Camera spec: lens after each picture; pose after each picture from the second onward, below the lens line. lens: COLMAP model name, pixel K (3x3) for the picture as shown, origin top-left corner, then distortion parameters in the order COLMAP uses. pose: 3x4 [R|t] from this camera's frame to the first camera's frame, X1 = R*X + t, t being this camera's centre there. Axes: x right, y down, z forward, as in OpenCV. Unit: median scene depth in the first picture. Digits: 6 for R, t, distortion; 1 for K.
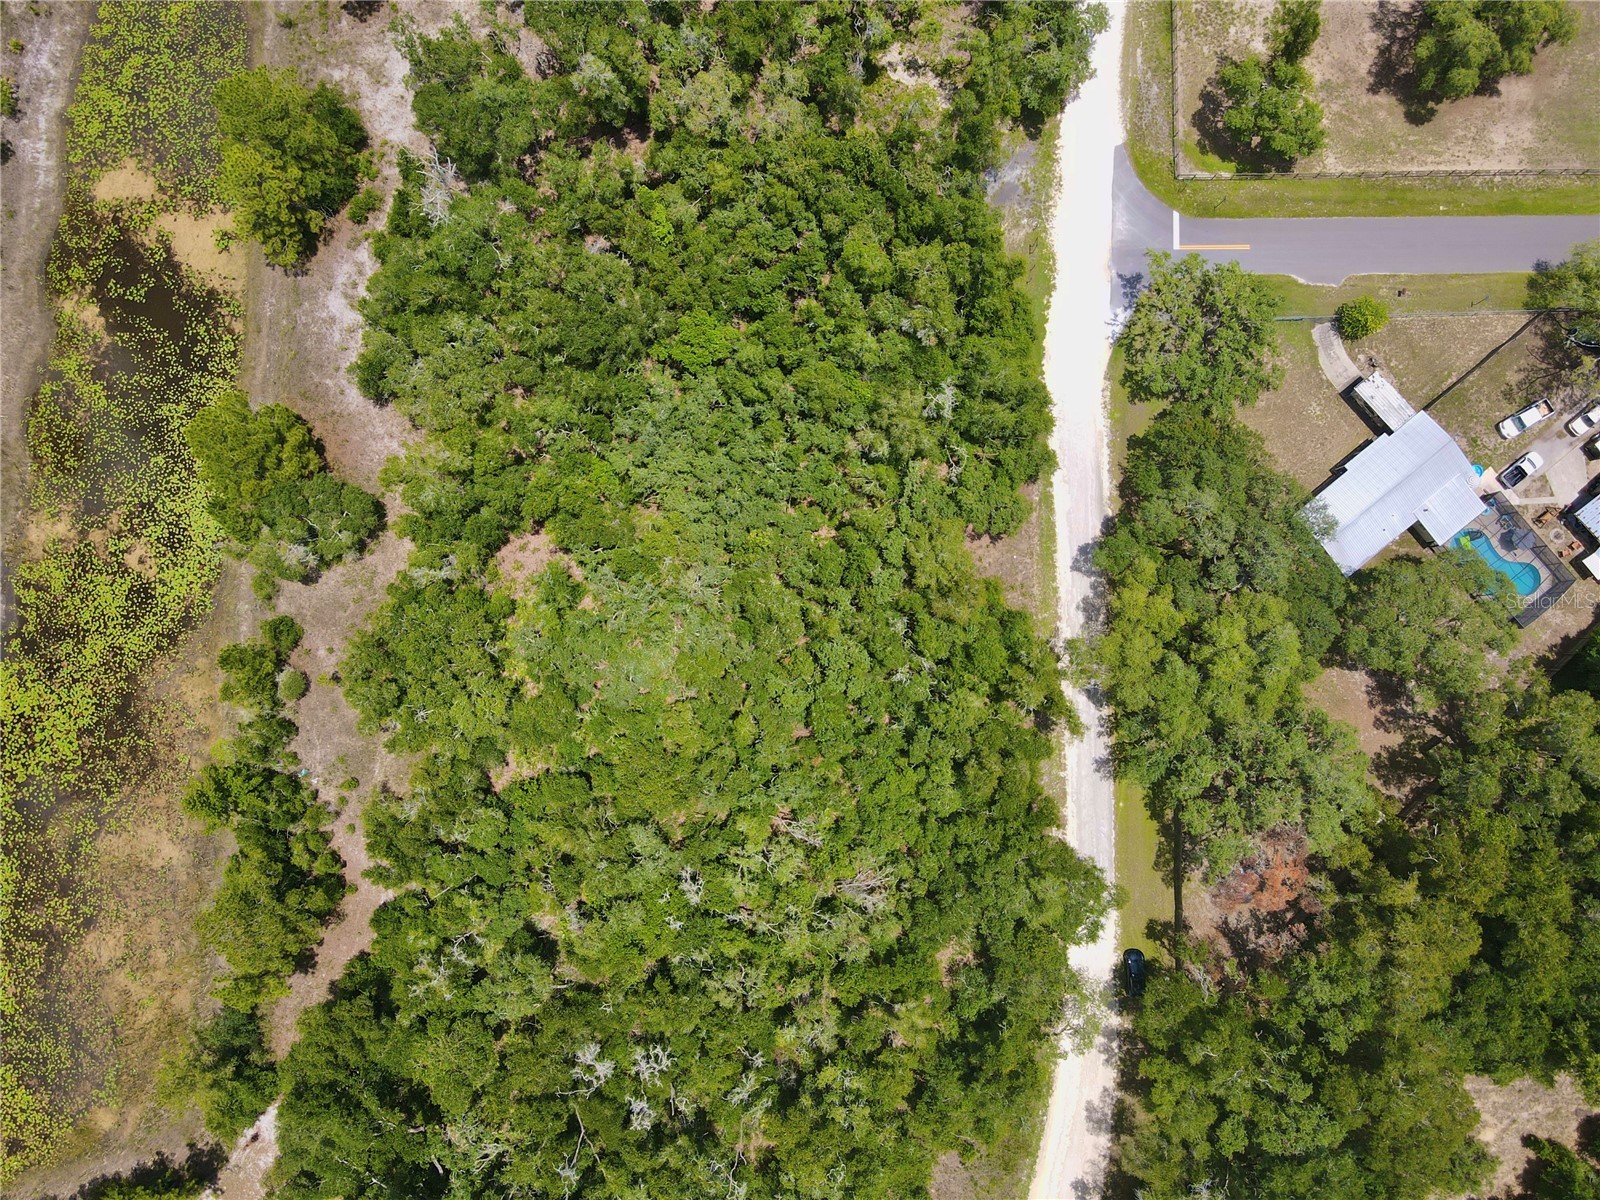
lens RADIAL K [[1174.0, 0, 801.3], [0, 1174.0, 591.2], [0, 0, 1]] dist [0.013674, 0.009965]
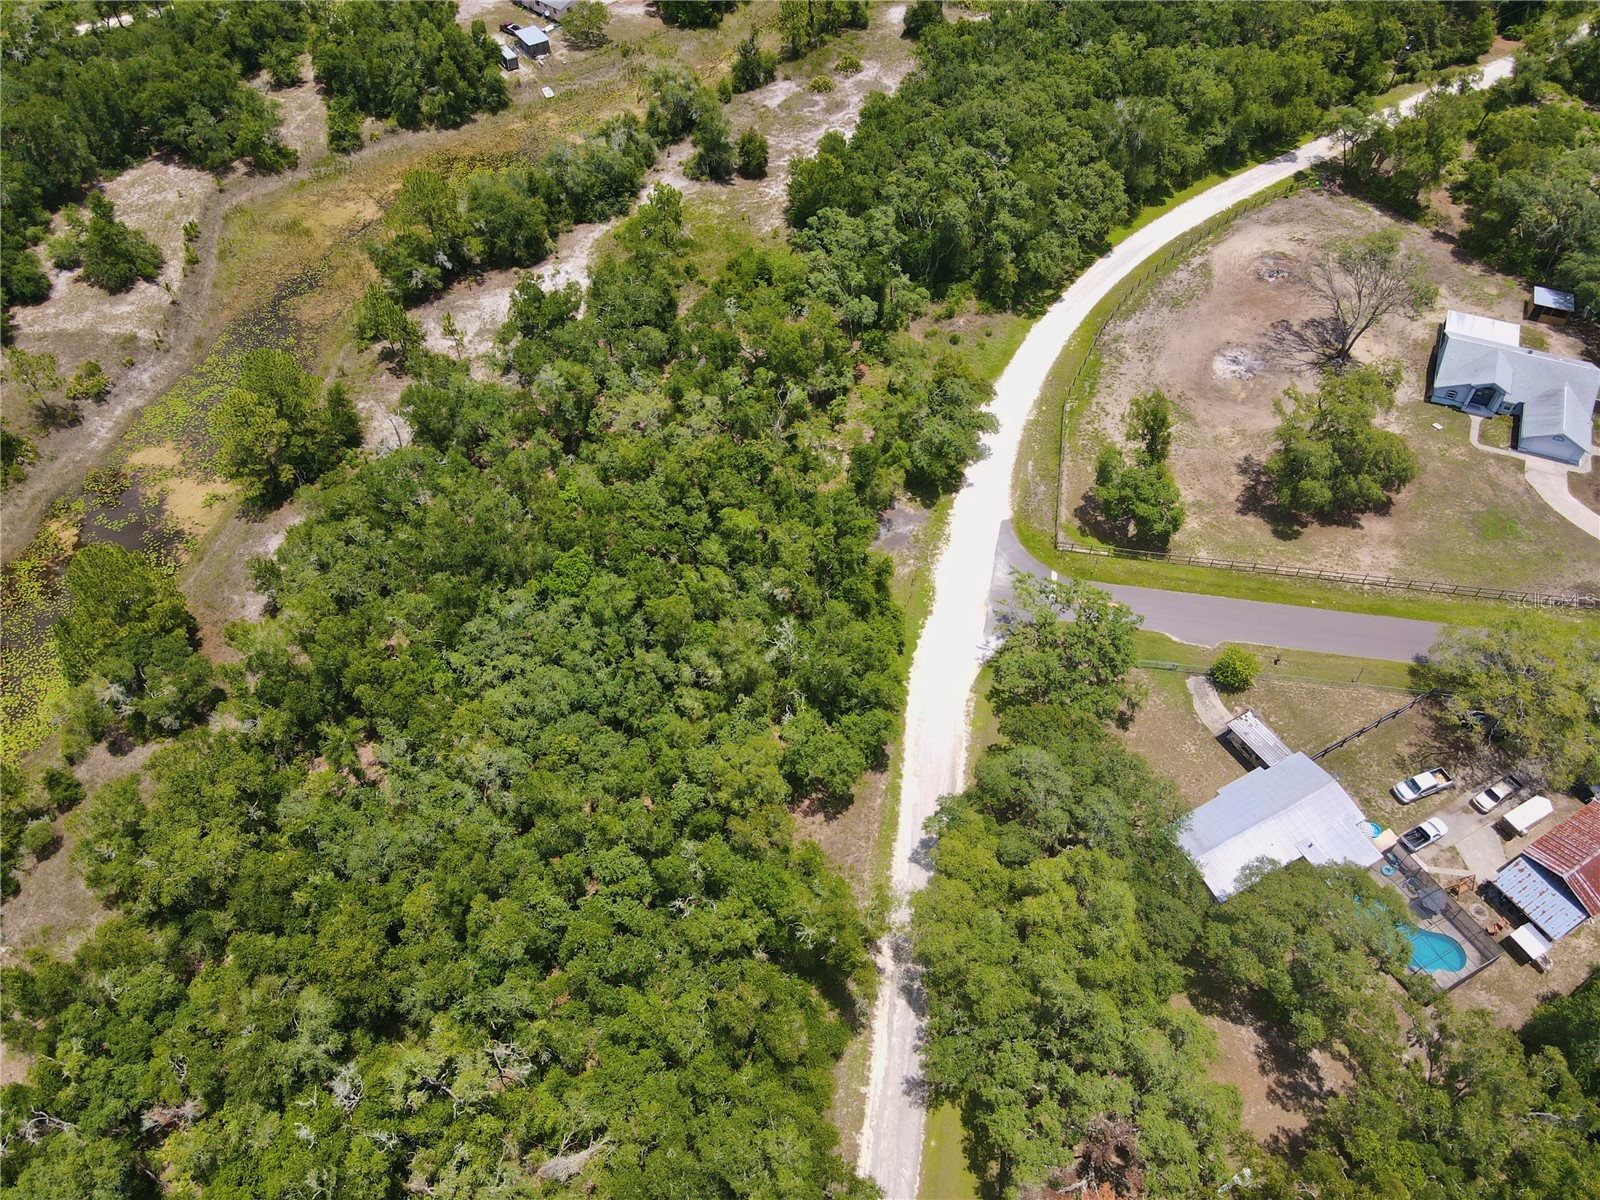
lens RADIAL K [[1174.0, 0, 802.0], [0, 1174.0, 595.2], [0, 0, 1]] dist [0.013674, 0.009965]
pose [[0.984225, 0.125549, -0.124651, 0.237088], [-0.174978, 0.794872, -0.581000, 0.356159], [0.026137, 0.593646, 0.804301, 0.165095]]
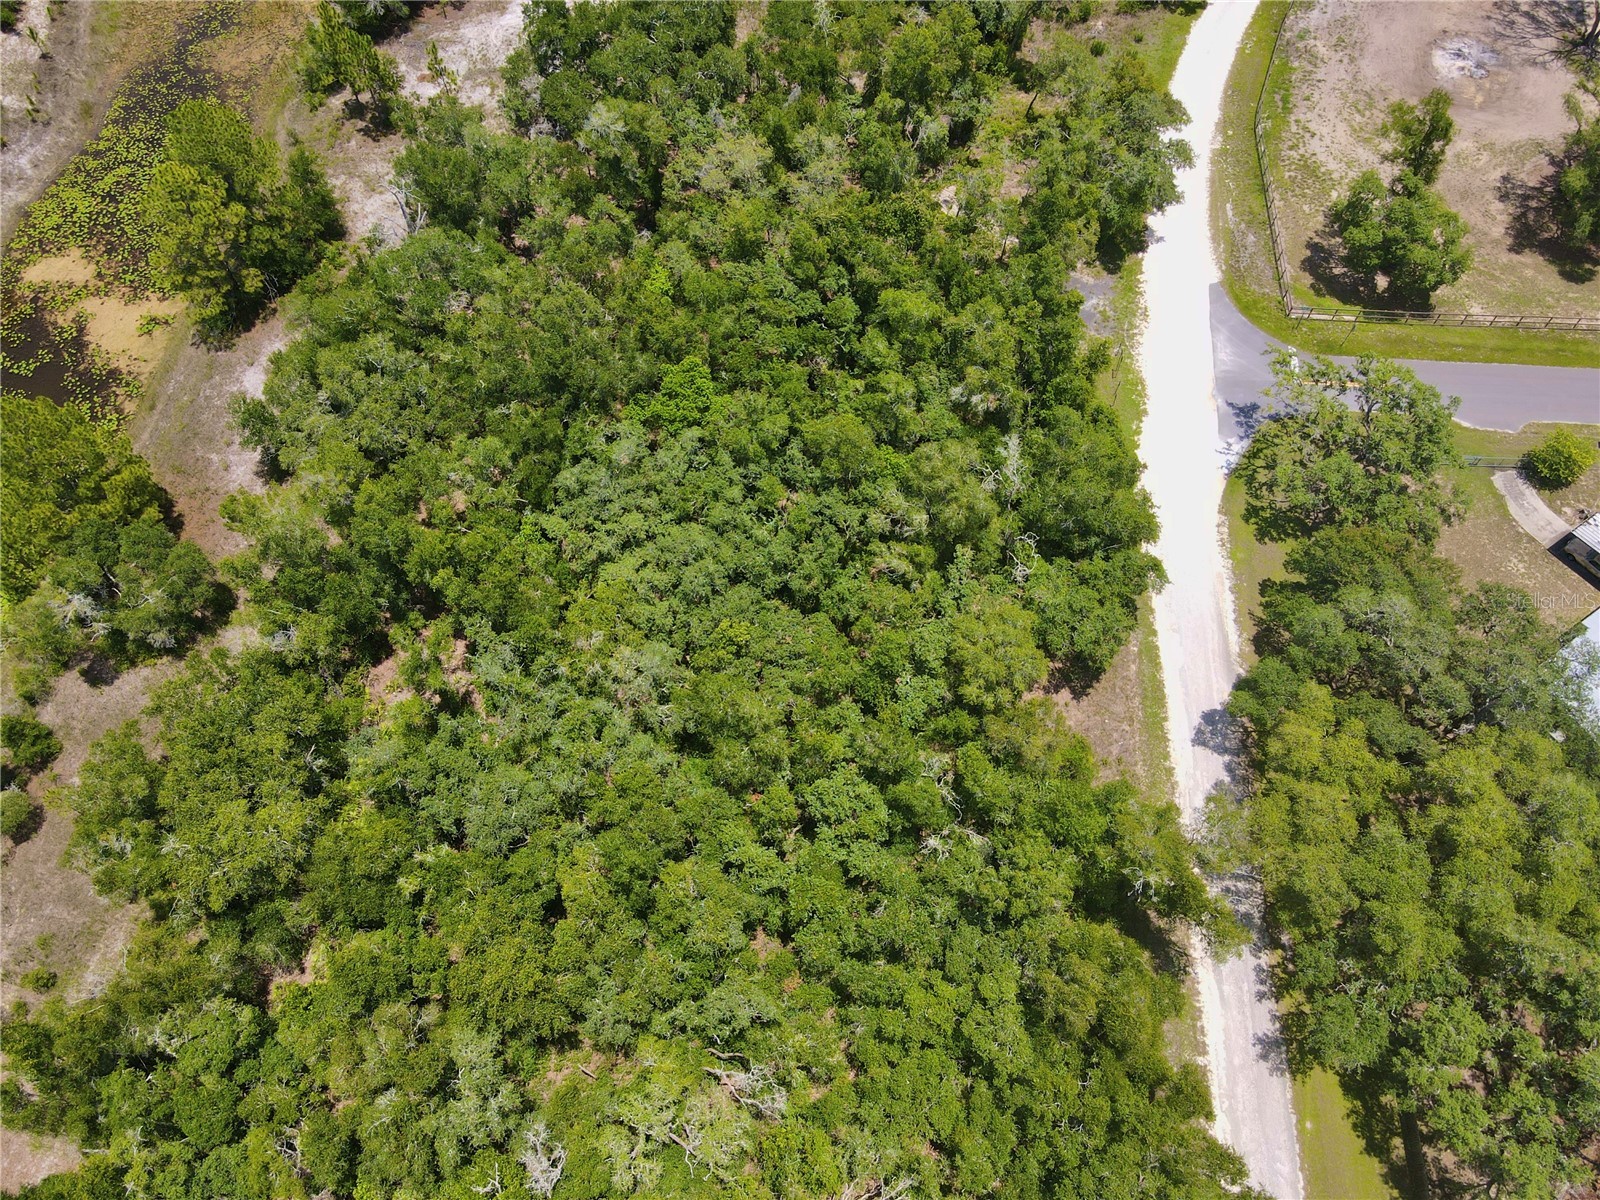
lens RADIAL K [[1174.0, 0, 803.6], [0, 1174.0, 595.4], [0, 0, 1]] dist [0.013674, 0.009965]
pose [[0.996587, 0.066744, -0.048585, 0.033831], [-0.081395, 0.892692, -0.443256, 0.225572], [0.013786, 0.445698, 0.895077, 0.355077]]
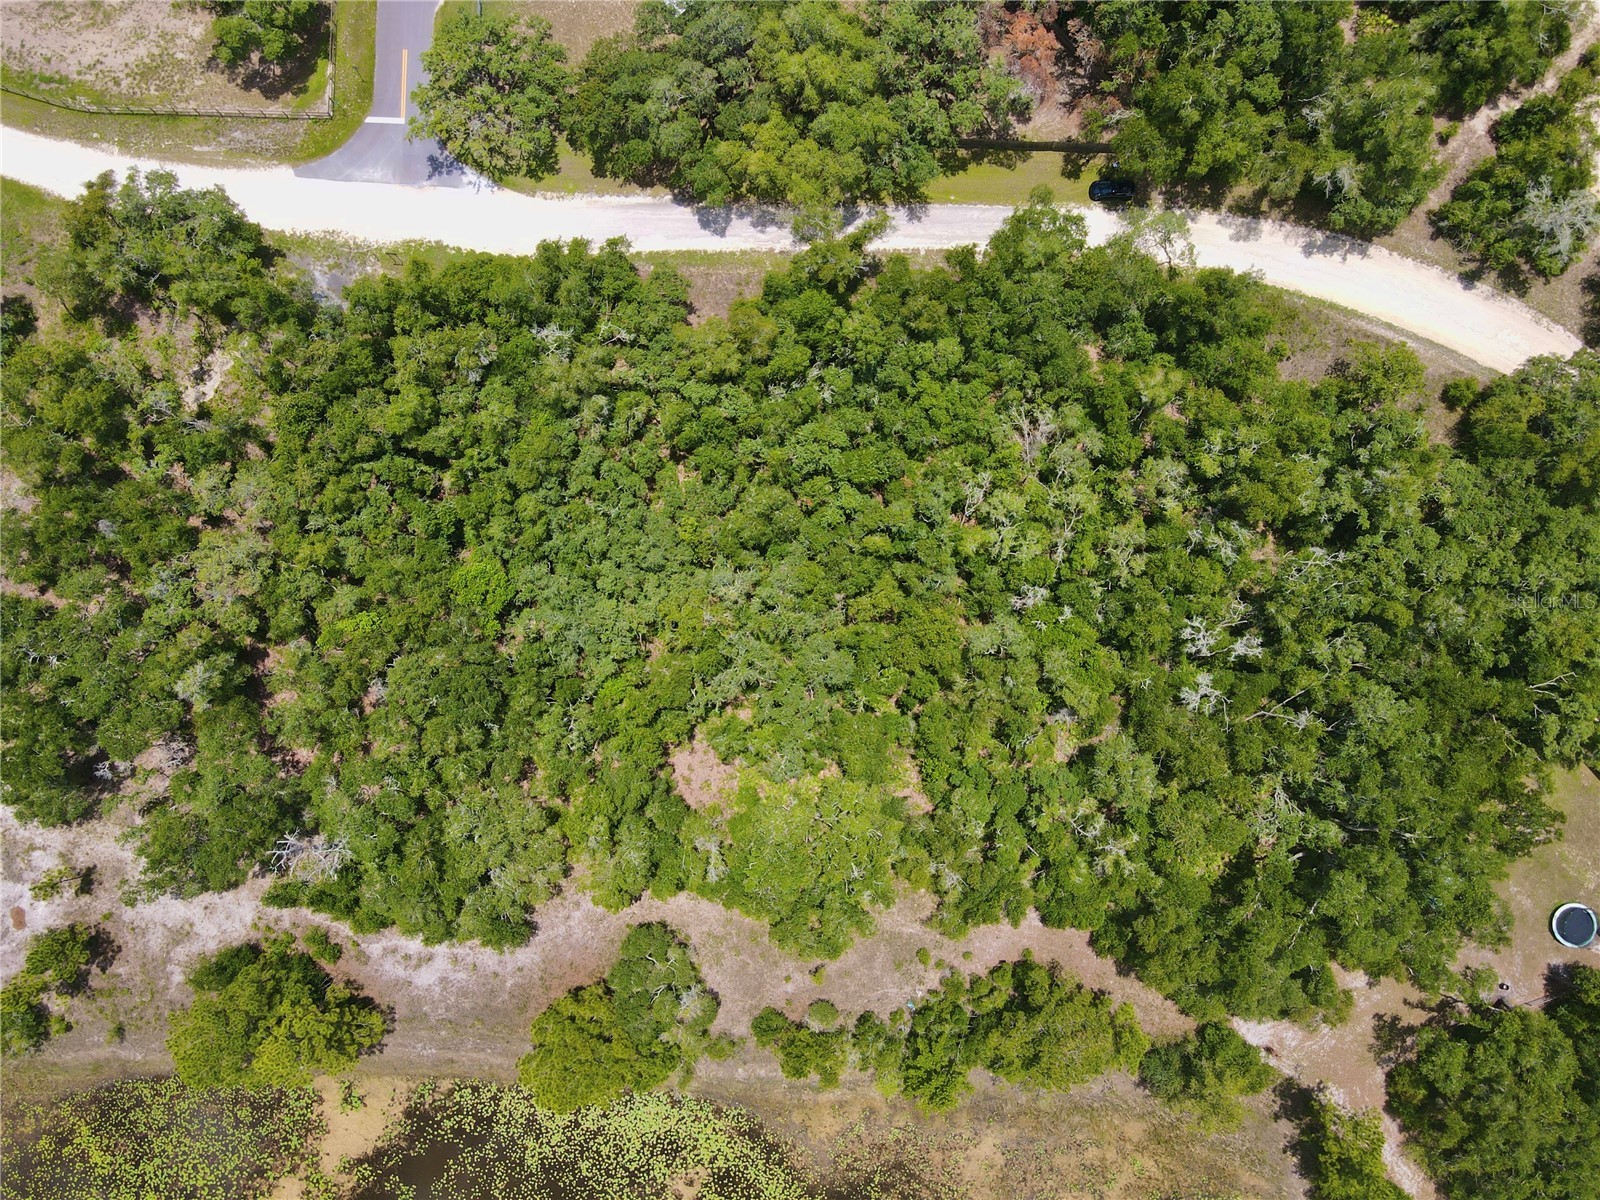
lens RADIAL K [[1174.0, 0, 798.8], [0, 1174.0, 594.6], [0, 0, 1]] dist [0.013674, 0.009965]
pose [[0.020045, -0.997541, 0.067155, -0.147719], [0.996899, 0.025054, 0.074591, -0.021646], [-0.076090, 0.065451, 0.994950, 0.003140]]
